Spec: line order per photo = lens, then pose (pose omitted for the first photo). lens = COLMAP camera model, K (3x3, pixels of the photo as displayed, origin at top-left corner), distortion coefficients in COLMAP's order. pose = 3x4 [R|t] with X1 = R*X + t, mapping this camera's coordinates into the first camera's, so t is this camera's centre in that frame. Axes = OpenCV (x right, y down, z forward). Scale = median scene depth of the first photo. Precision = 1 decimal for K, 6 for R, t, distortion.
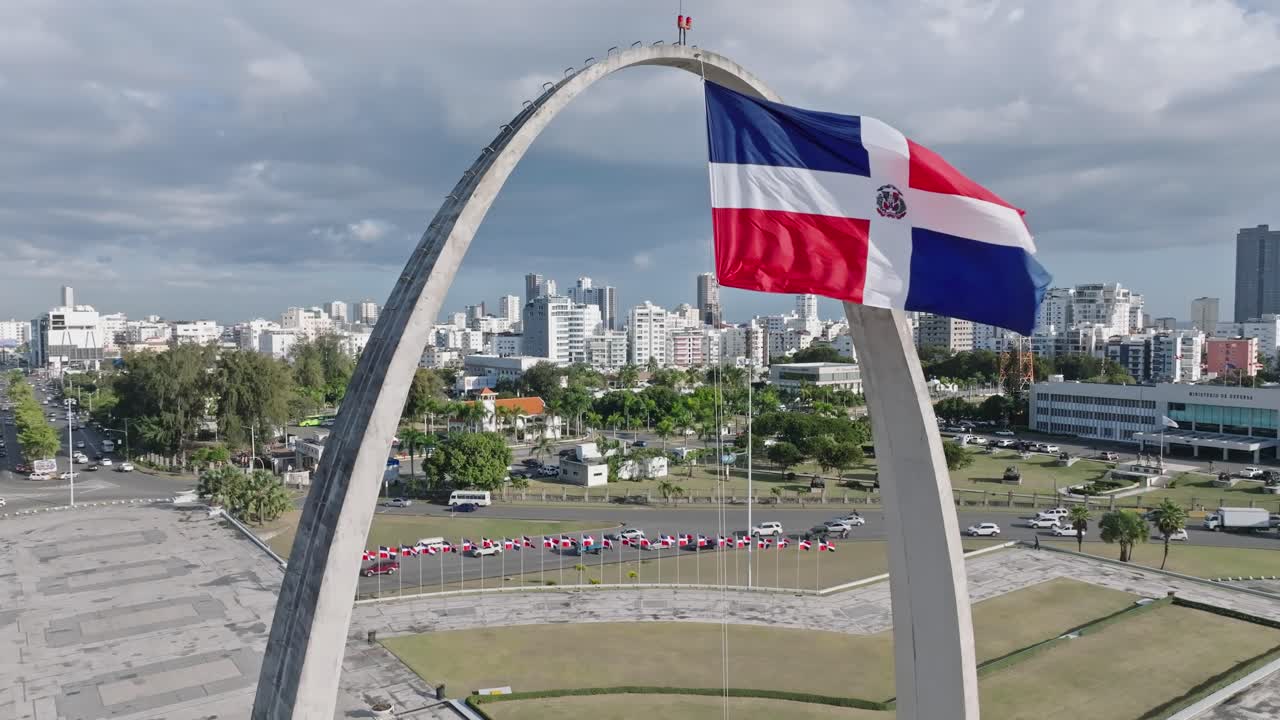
lens RADIAL K [[896.7, 0, 639.6], [0, 896.7, 365.9], [0, 0, 1]] dist [-0.004684, 0.018831]
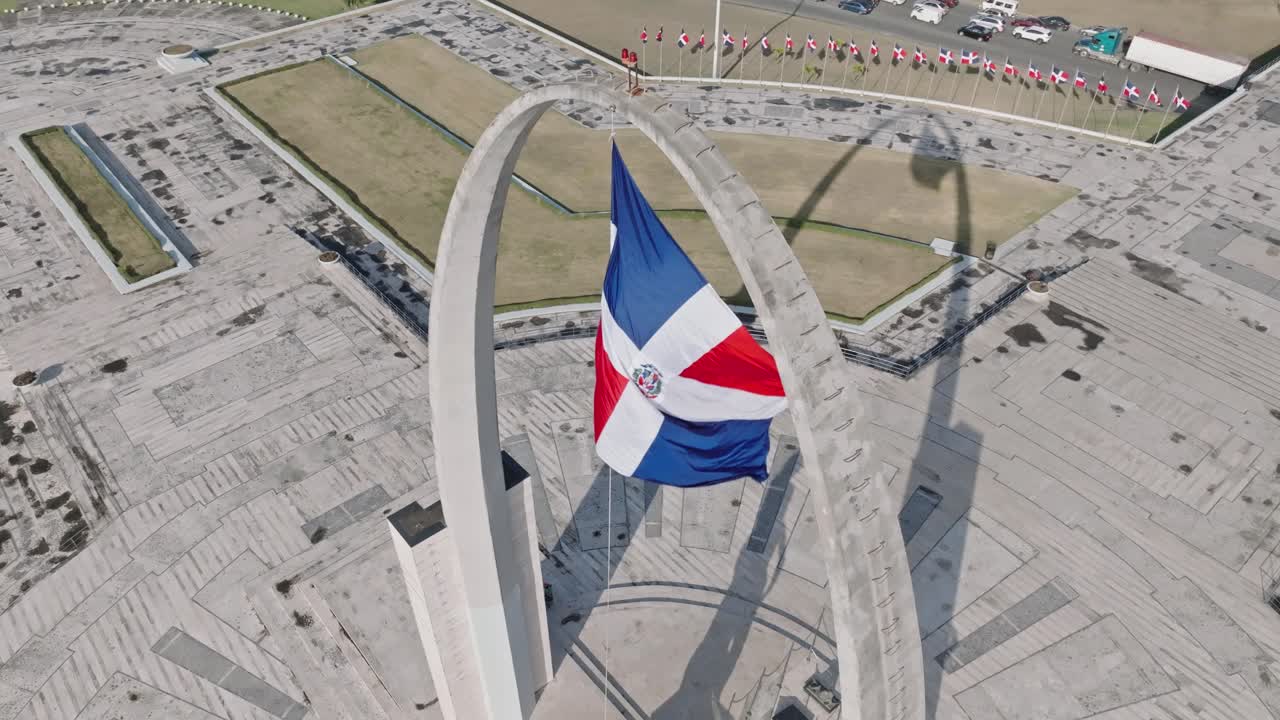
lens RADIAL K [[896.7, 0, 637.4], [0, 896.7, 368.7], [0, 0, 1]] dist [-0.004684, 0.018831]
pose [[0.086065, 0.661469, -0.745018, 0.086345], [-0.048983, 0.749697, 0.659966, -0.072411], [0.995085, -0.020307, 0.096923, 0.094241]]
